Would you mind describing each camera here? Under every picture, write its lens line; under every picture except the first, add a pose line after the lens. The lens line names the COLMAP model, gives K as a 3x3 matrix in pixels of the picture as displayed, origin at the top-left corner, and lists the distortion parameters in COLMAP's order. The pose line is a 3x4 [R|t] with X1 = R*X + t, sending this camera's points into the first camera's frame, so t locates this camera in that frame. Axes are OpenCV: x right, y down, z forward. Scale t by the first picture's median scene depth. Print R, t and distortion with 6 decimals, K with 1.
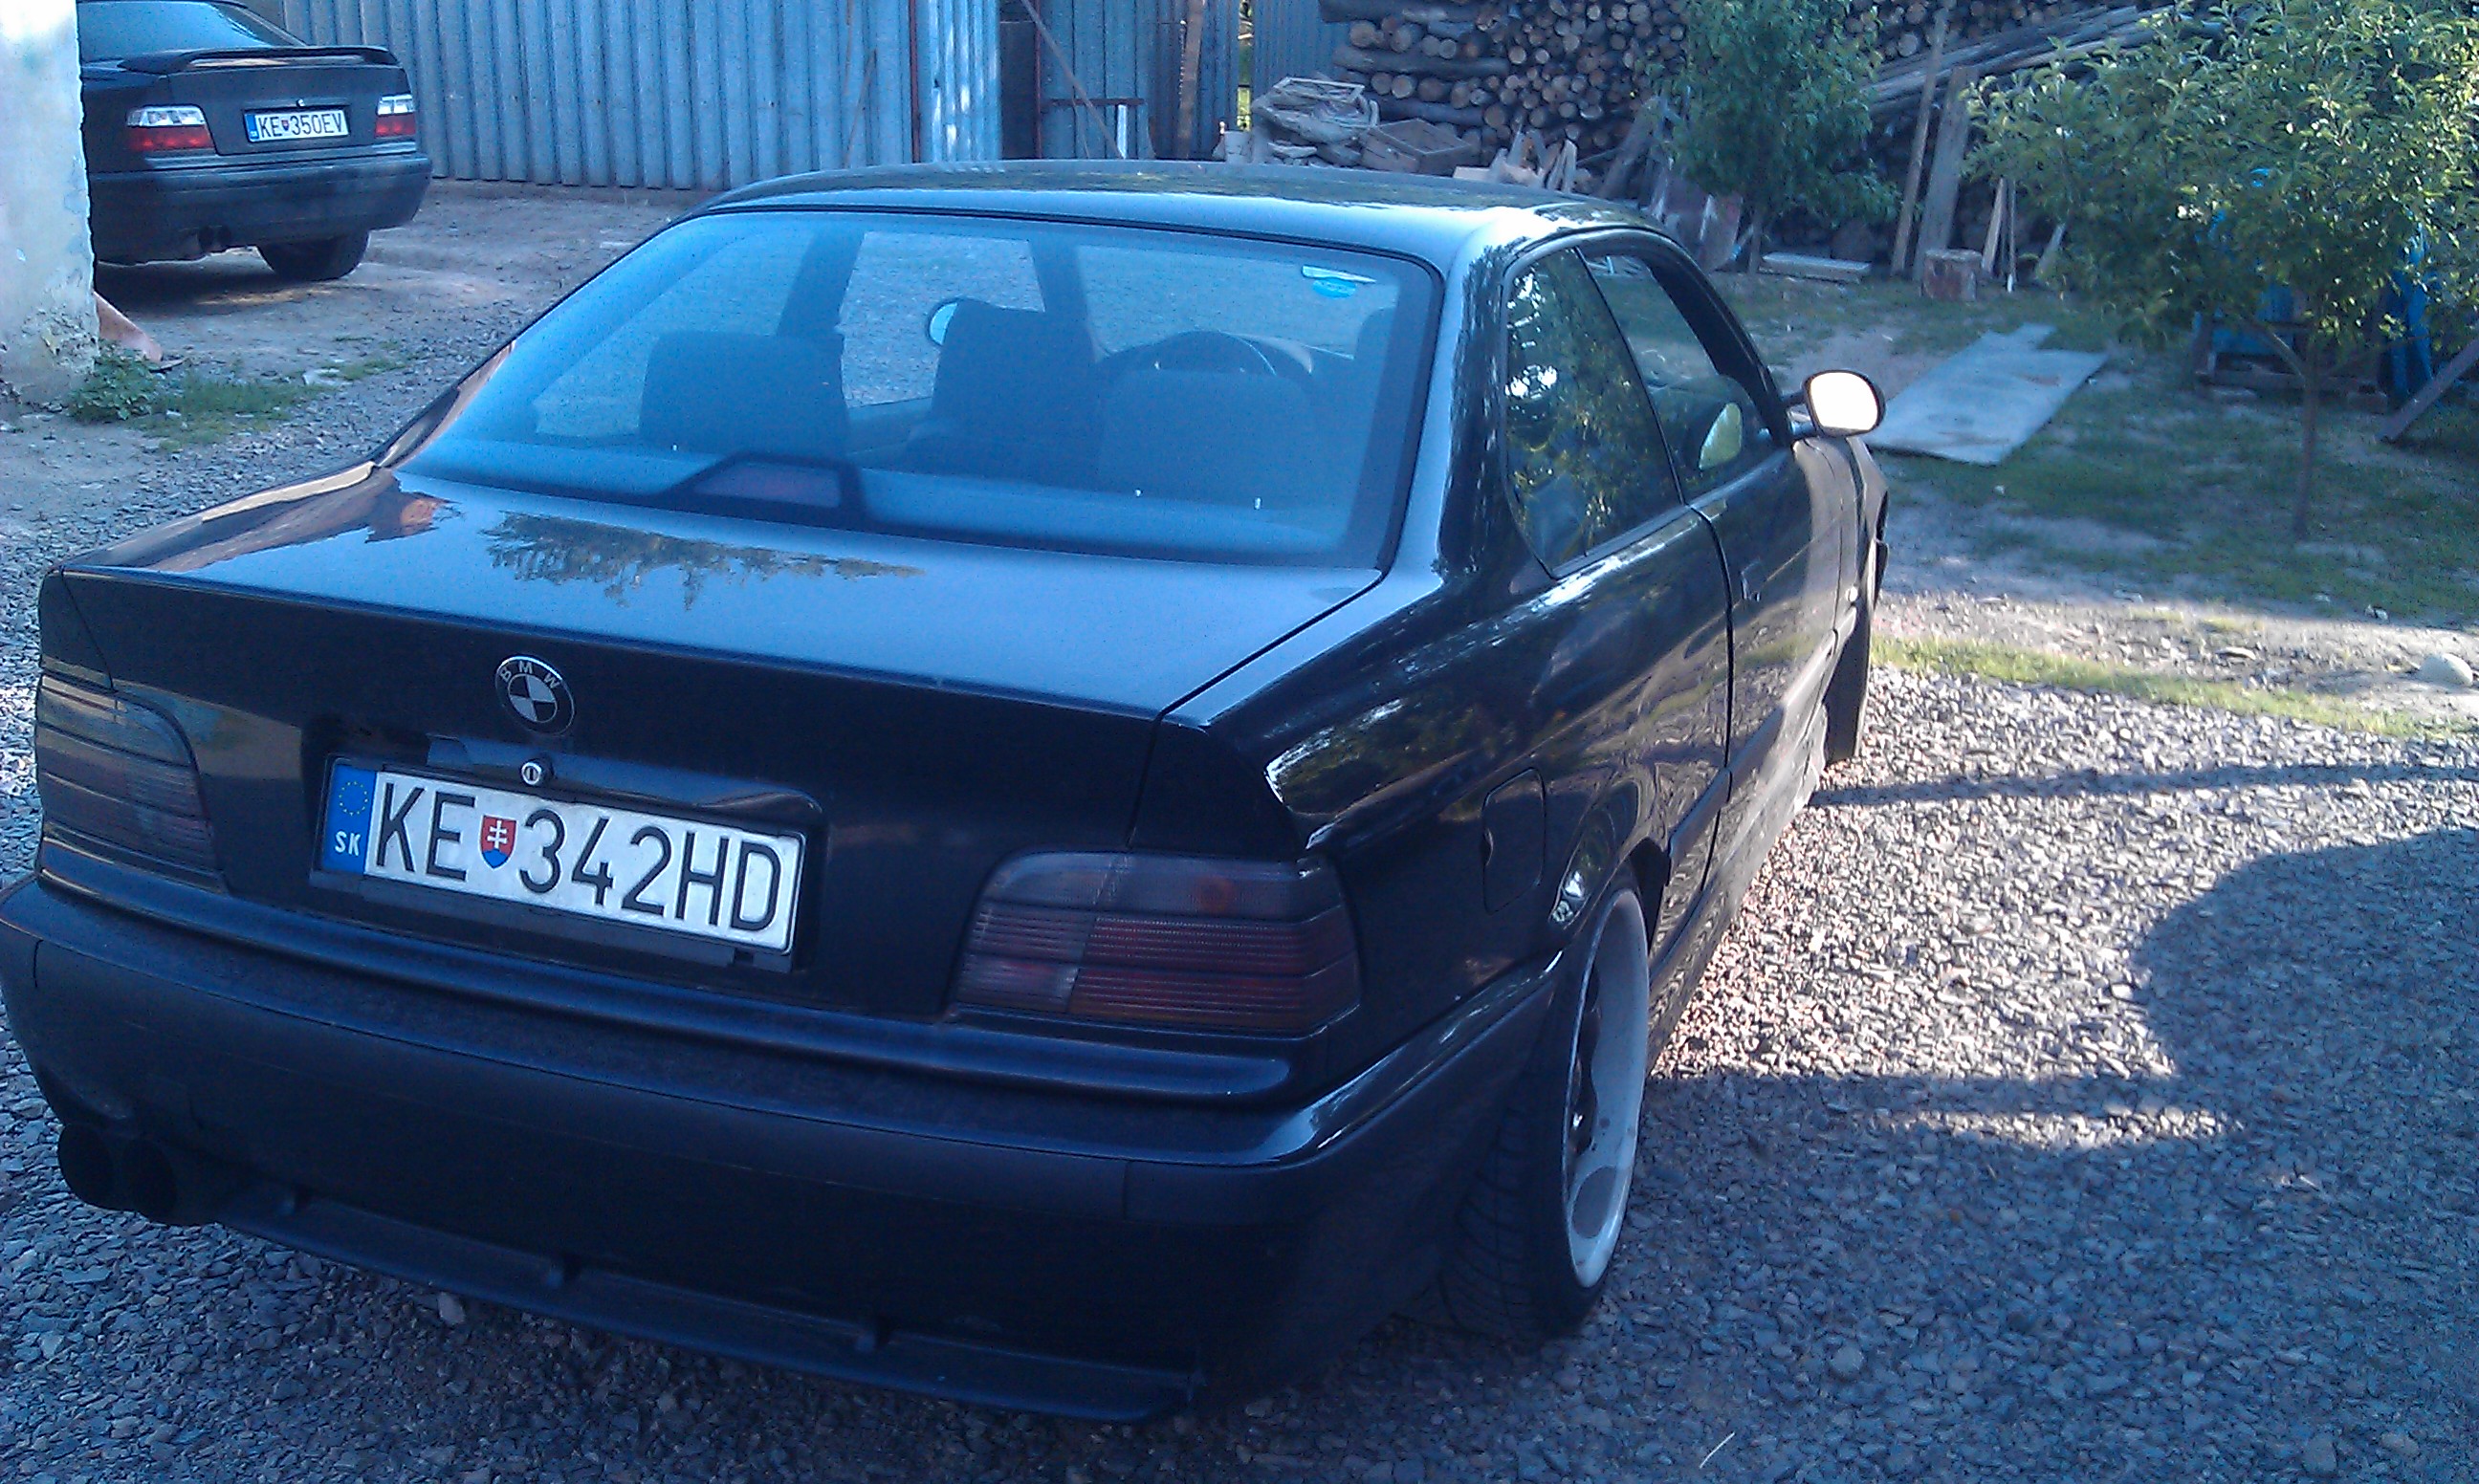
lens RADIAL K [[2400.6, 0, 1202.6], [0, 2400.6, 738.5], [0, 0, 1]] dist [0.099789, -0.303497]
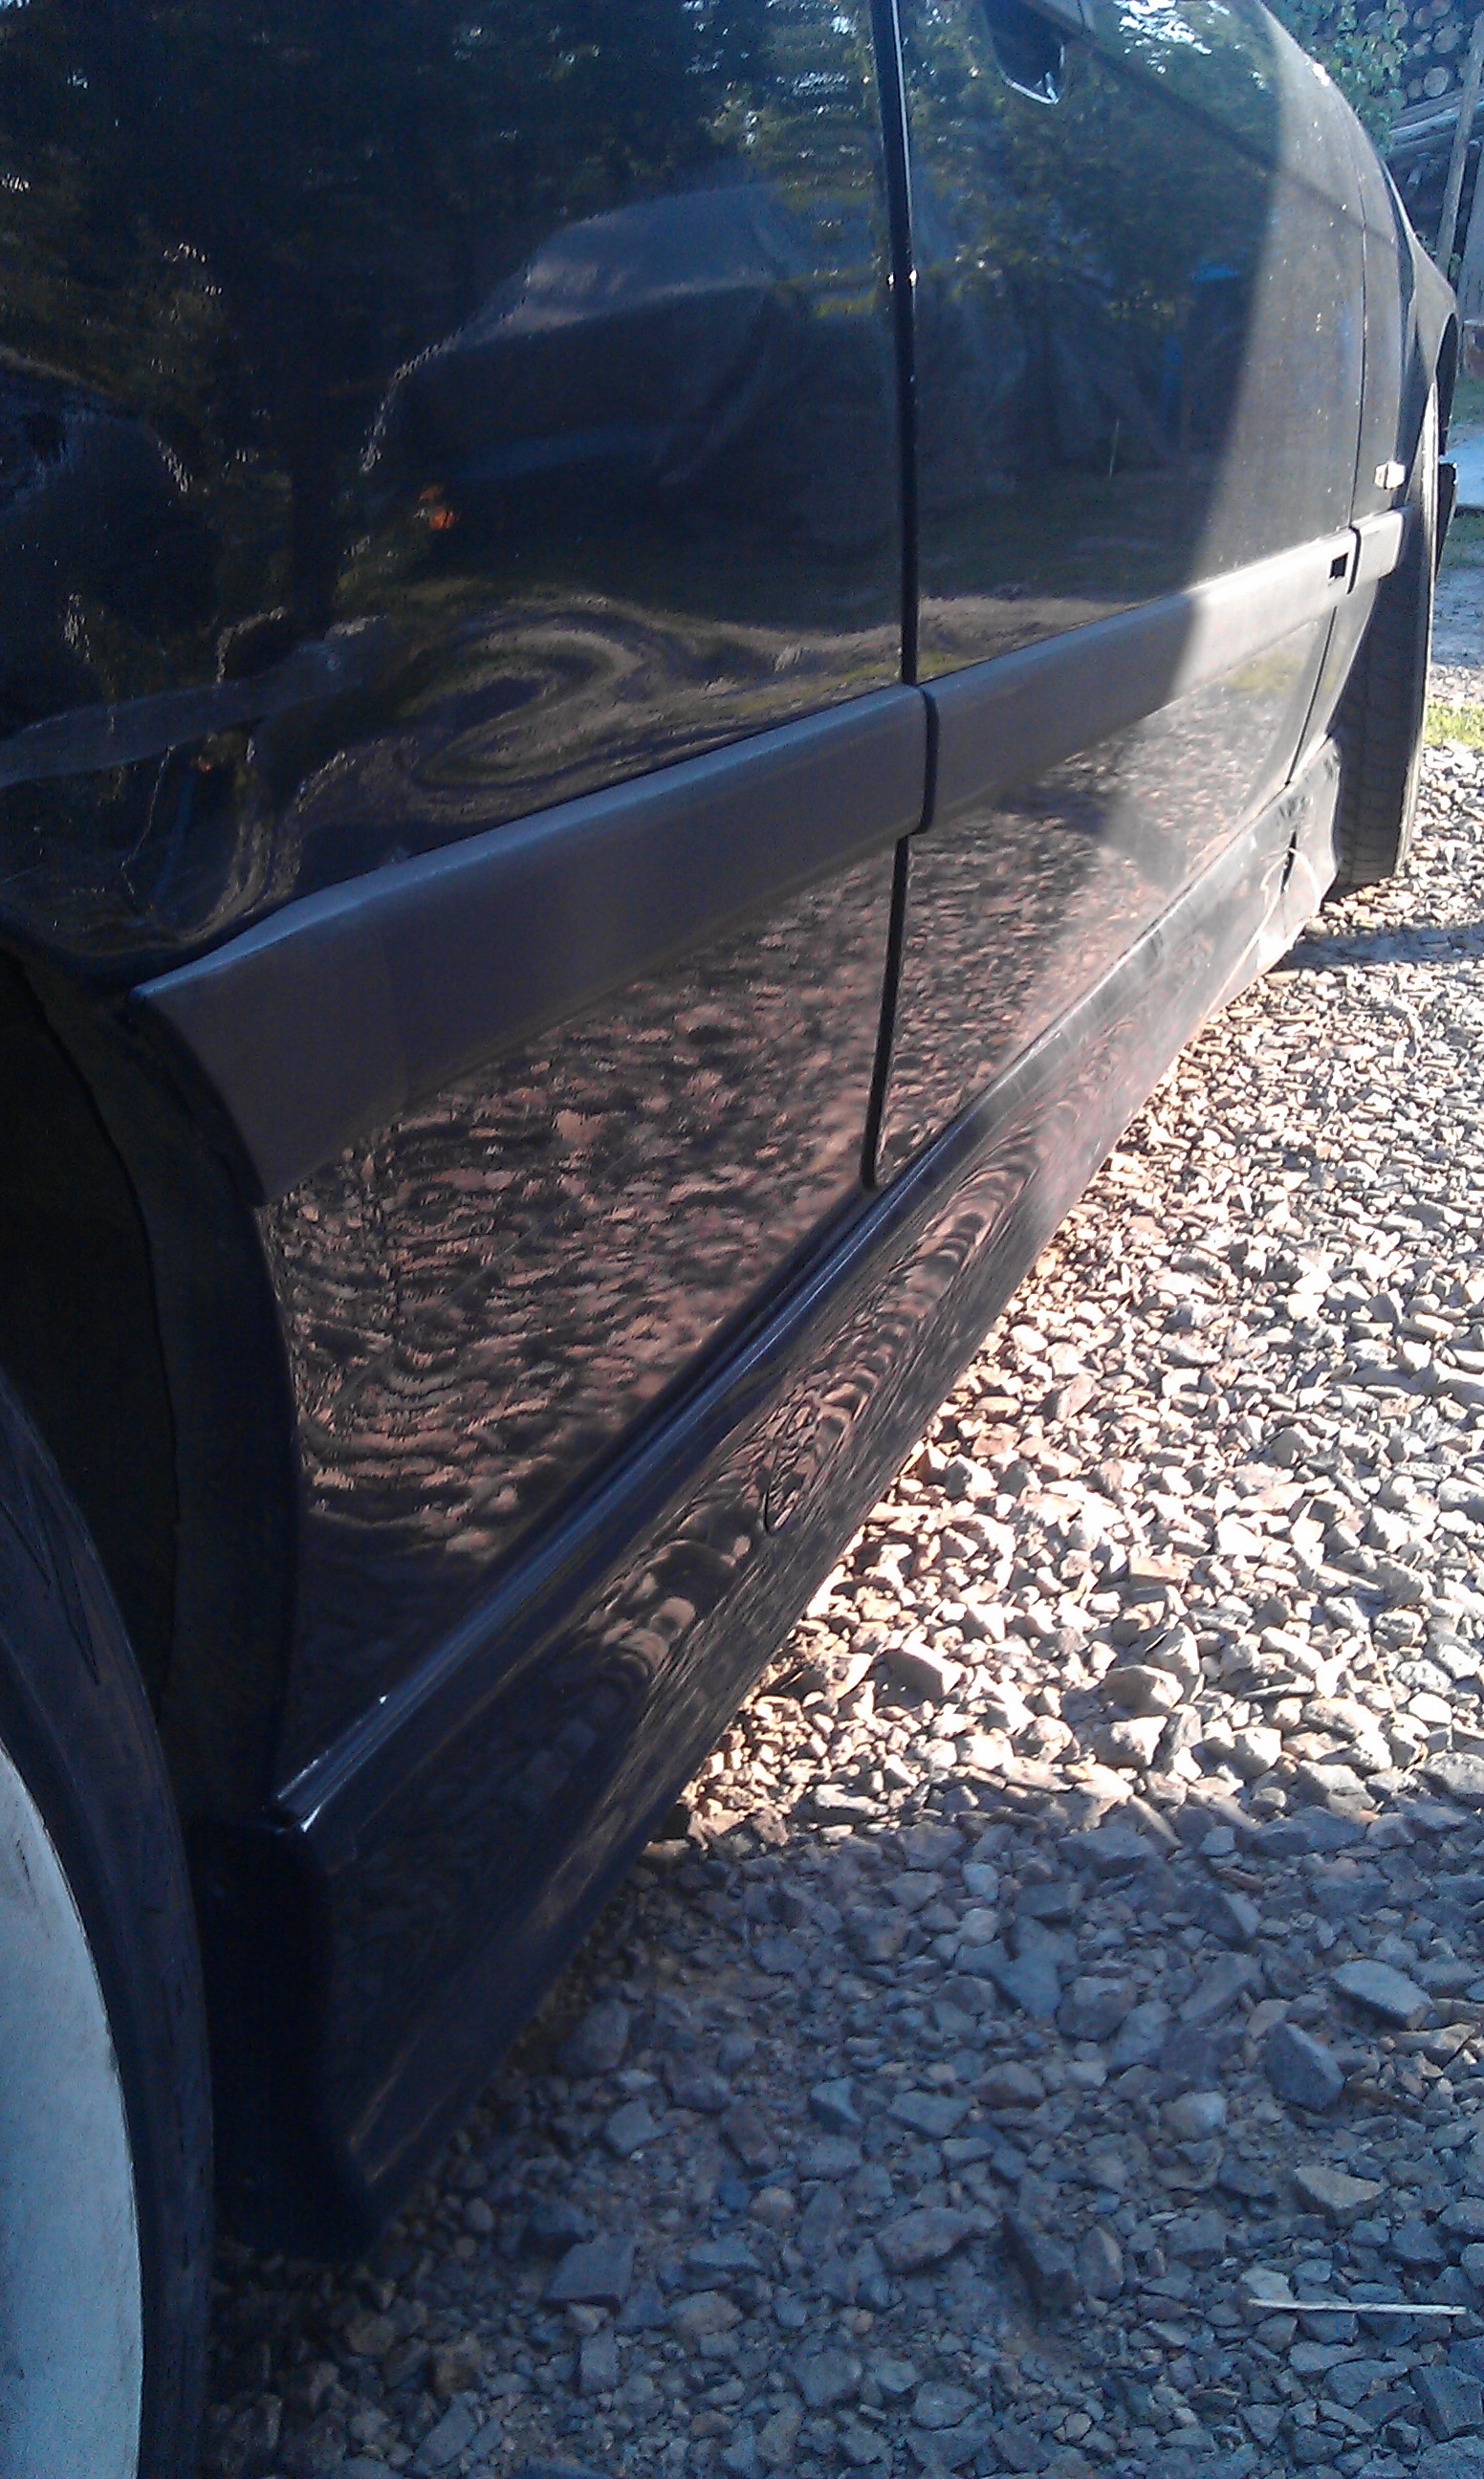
lens RADIAL K [[2400.6, 0, 733.0], [0, 2400.6, 1205.1], [0, 0, 1]] dist [0.099789, -0.303497]
pose [[0.999466, -0.032663, 0.000371, 0.152939], [0.032523, 0.996093, 0.082104, 0.034709], [-0.003051, -0.082048, 0.996624, 0.581915]]
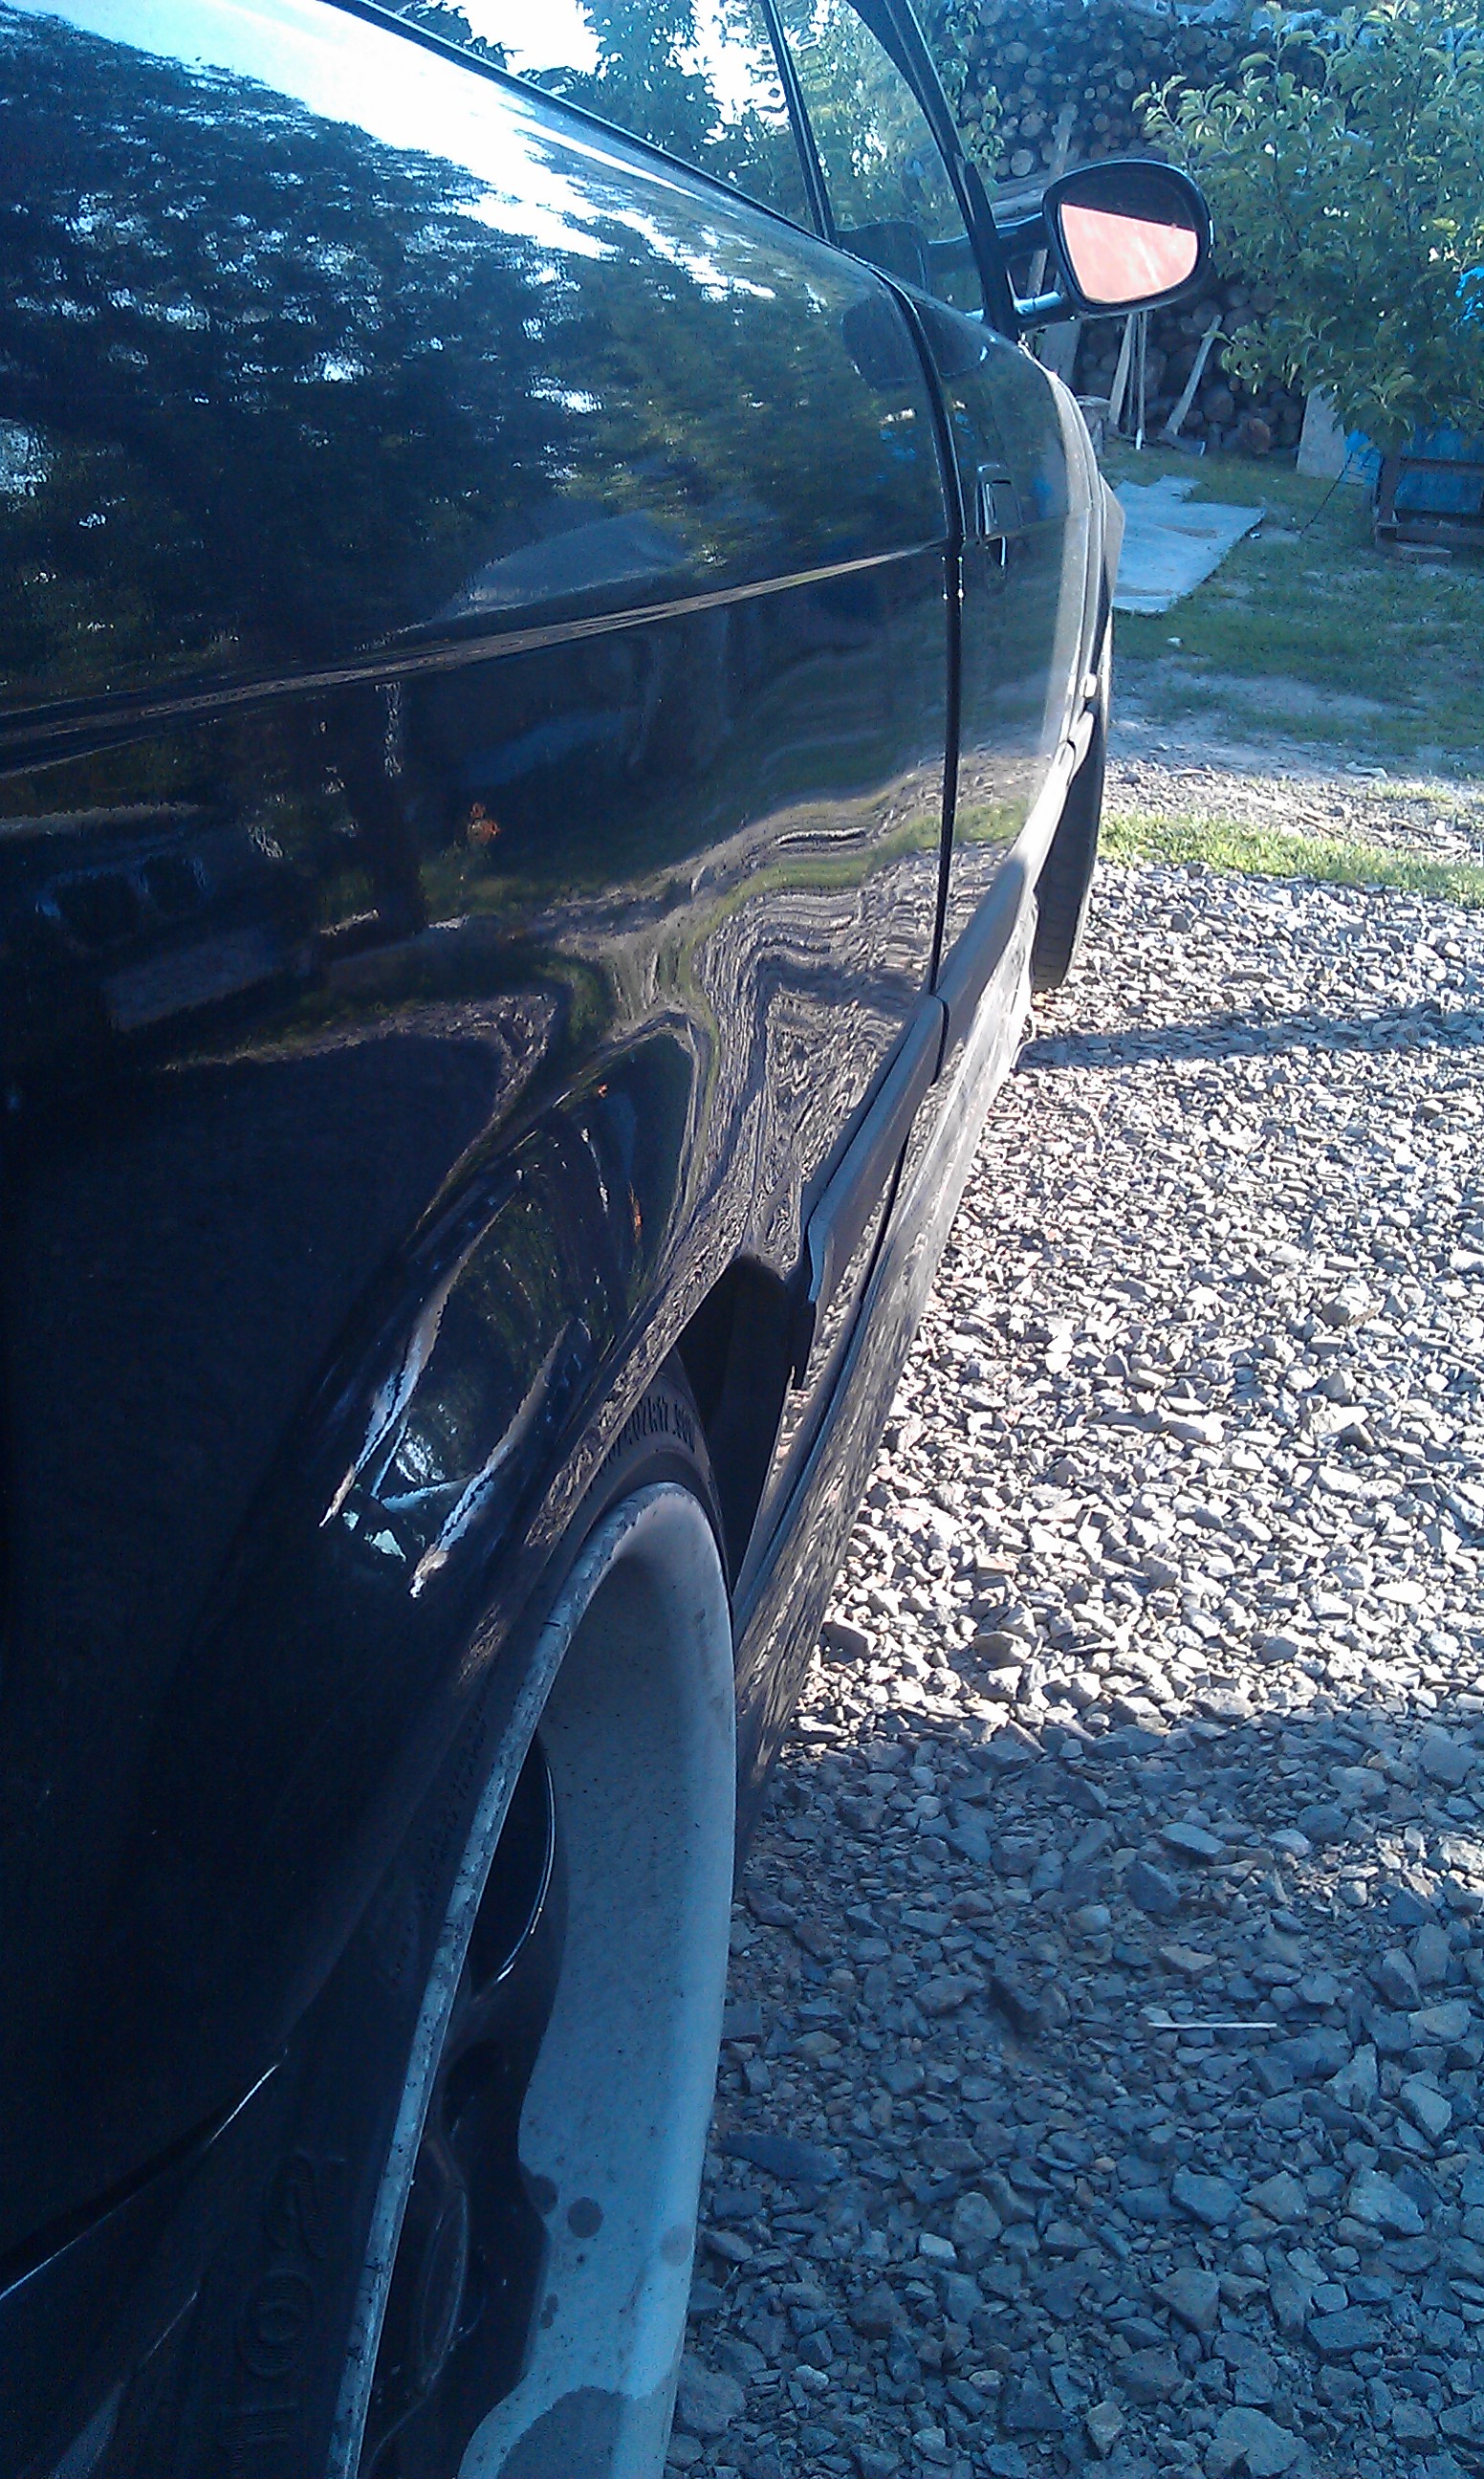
lens RADIAL K [[2356.4, 0, 683.9], [0, 2356.4, 1239.7], [0, 0, 1]] dist [0.050506, 0.001217]
pose [[0.986231, -0.015933, 0.164602, 0.090737], [-0.002088, 0.994069, 0.108733, 0.008162], [-0.165358, -0.107579, 0.980349, 0.497005]]
